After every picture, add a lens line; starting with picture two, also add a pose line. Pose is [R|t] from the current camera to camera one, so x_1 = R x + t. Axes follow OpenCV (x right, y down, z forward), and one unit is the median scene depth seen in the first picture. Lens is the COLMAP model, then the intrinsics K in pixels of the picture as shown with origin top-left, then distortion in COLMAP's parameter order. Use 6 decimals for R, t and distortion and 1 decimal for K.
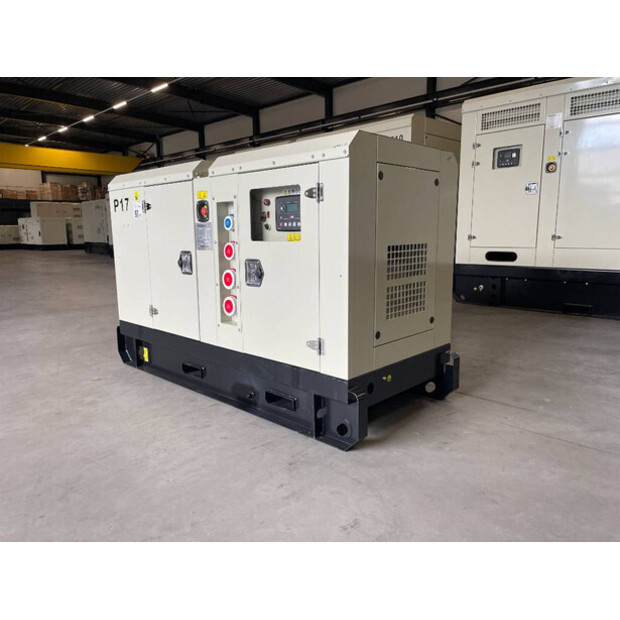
lens RADIAL K [[469.6, 0, 312.0], [0, 469.6, 311.6], [0, 0, 1]] dist [0.052094, -0.054434]
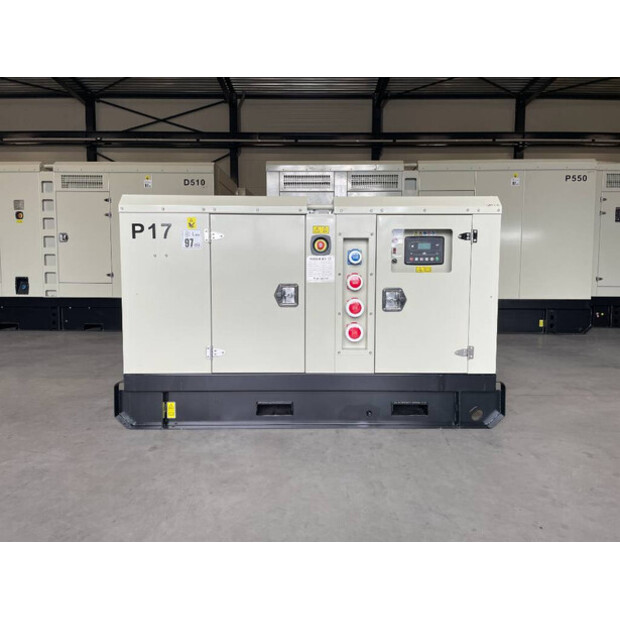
lens RADIAL K [[469.6, 0, 311.8], [0, 469.6, 308.7], [0, 0, 1]] dist [0.052094, -0.054434]
pose [[0.717219, -0.043977, 0.695458, -0.965558], [0.109048, 0.992794, -0.049681, -0.022582], [-0.688262, 0.111471, 0.716847, 0.280241]]
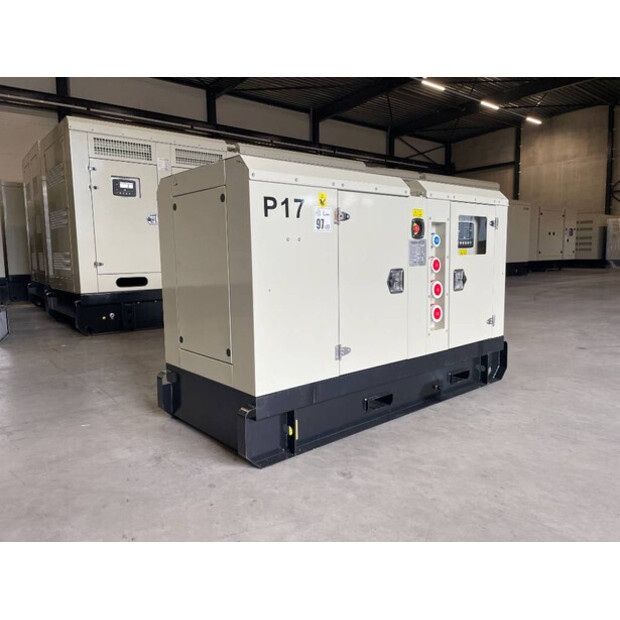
lens RADIAL K [[469.6, 0, 310.7], [0, 469.6, 307.3], [0, 0, 1]] dist [0.052094, -0.054434]
pose [[0.103074, -0.106042, 0.989005, -1.289280], [0.185021, 0.978992, 0.085686, -0.173810], [-0.977314, 0.174155, 0.120529, 1.123494]]
